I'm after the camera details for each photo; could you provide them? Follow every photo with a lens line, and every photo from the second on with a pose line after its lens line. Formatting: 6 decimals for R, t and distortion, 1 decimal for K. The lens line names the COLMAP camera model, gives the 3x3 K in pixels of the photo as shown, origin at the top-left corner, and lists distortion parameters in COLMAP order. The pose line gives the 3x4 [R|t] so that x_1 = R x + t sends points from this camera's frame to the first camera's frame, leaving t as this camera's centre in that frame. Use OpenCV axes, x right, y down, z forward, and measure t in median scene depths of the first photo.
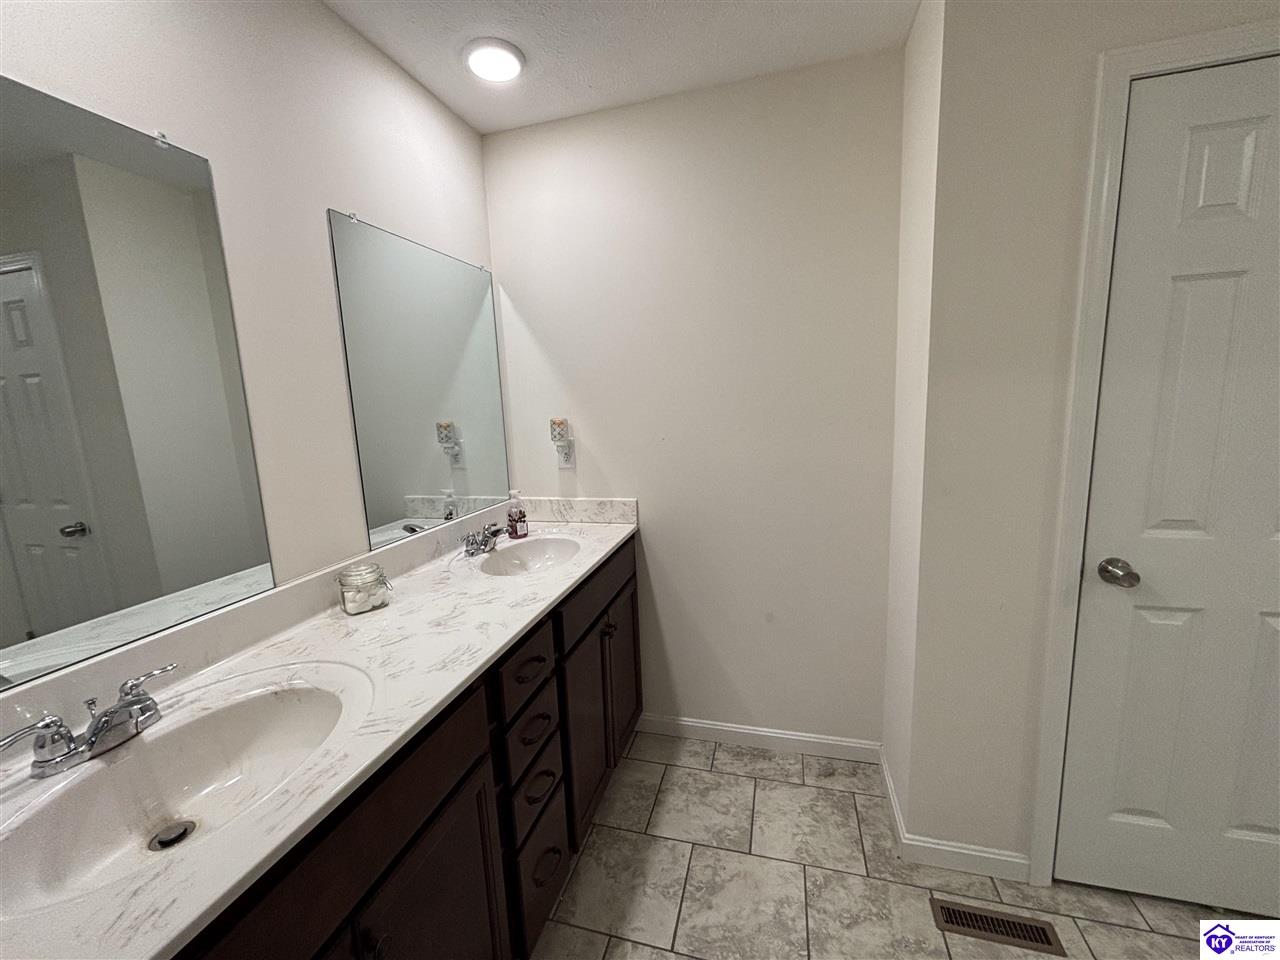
lens RADIAL K [[515.4, 0, 636.5], [0, 515.4, 480.5], [0, 0, 1]] dist [-0.000321, -0.000753]
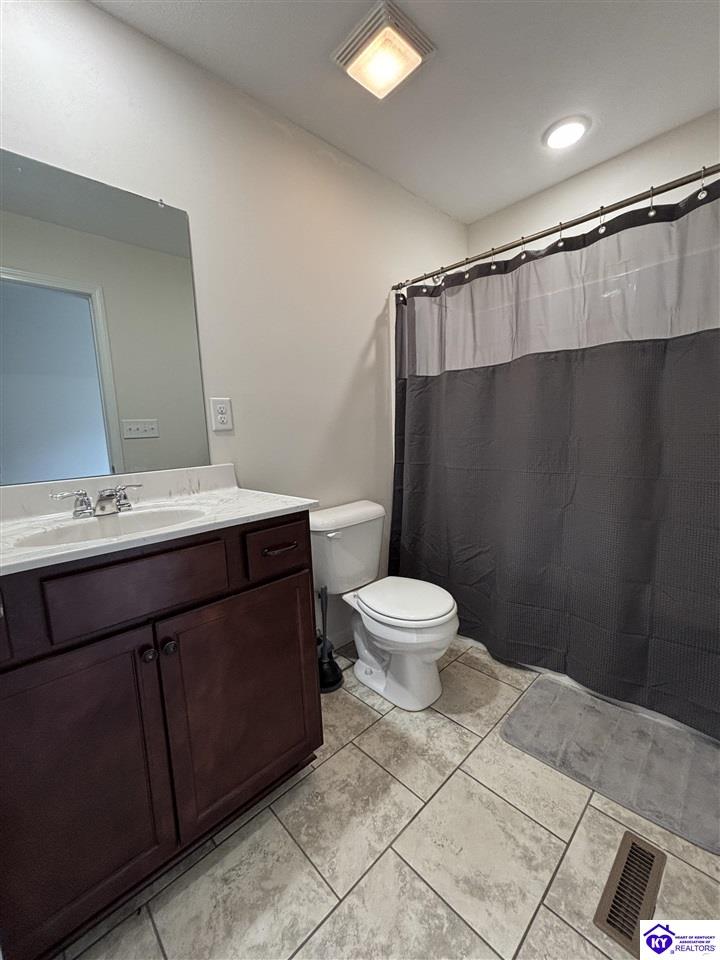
lens RADIAL K [[386.6, 0, 360.0], [0, 386.6, 480.0], [0, 0, 1]] dist [-0.000321, -0.000753]
pose [[-0.510557, 0.167757, -0.843320, 1.228376], [-0.075471, 0.968254, 0.238301, -0.036344], [0.856525, 0.185313, -0.481689, 1.168047]]
